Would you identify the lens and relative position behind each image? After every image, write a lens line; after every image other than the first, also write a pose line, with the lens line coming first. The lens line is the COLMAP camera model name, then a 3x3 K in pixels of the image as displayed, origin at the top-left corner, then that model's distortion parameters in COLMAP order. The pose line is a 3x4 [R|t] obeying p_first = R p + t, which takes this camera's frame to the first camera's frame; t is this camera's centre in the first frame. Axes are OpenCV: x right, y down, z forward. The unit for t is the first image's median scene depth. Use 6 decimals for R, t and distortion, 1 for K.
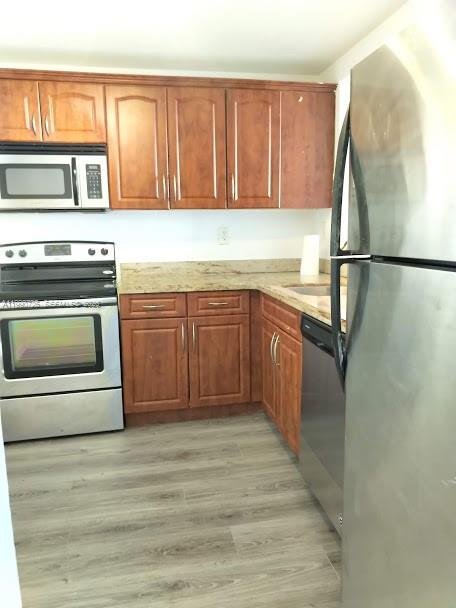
lens RADIAL K [[458.2, 0, 228.6], [0, 458.2, 304.6], [0, 0, 1]] dist [0.006672, -0.019949]
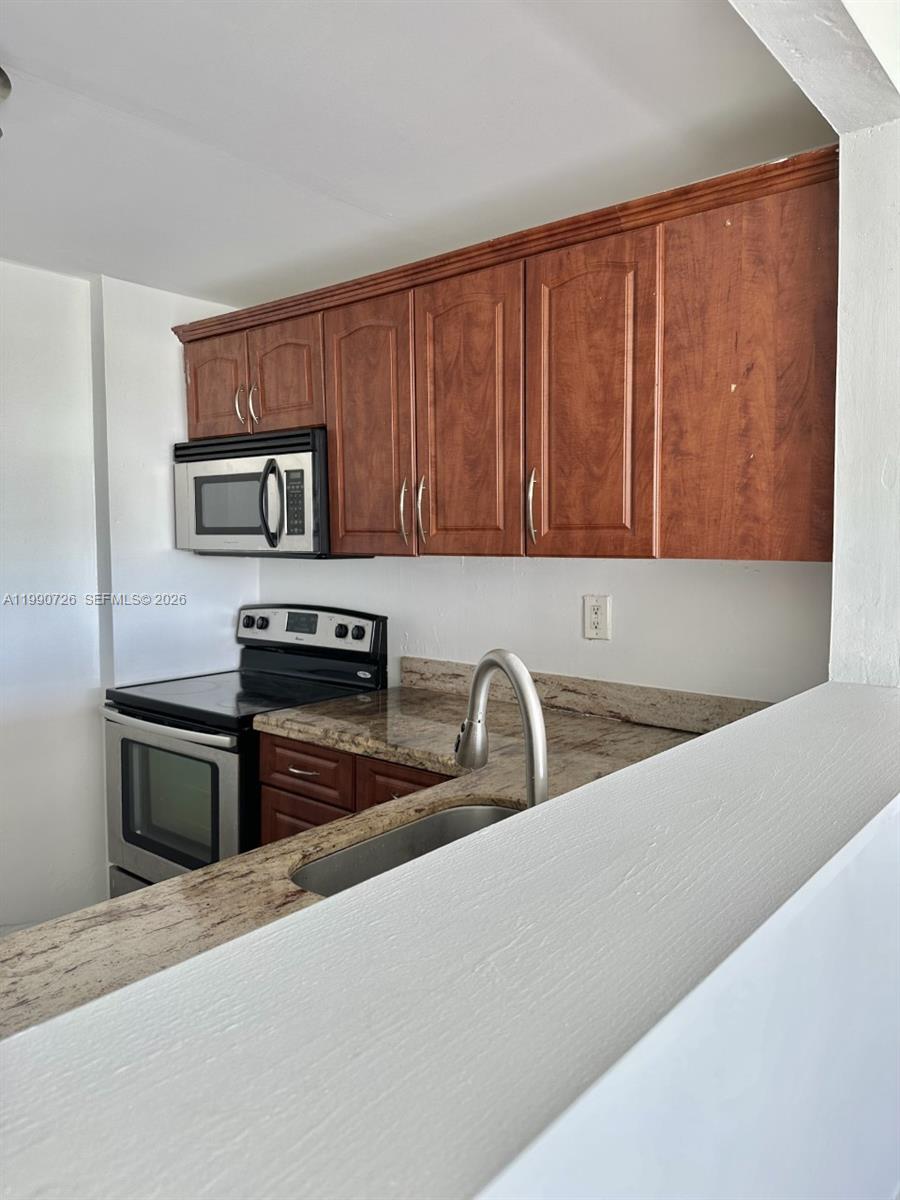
lens RADIAL K [[863.1, 0, 449.4], [0, 863.1, 598.4], [0, 0, 1]] dist [0.059083, -0.000565]
pose [[0.625994, 0.068930, -0.776776, 0.544302], [-0.127726, 0.991697, -0.014930, -0.158212], [0.769297, 0.108560, 0.629600, 0.499329]]
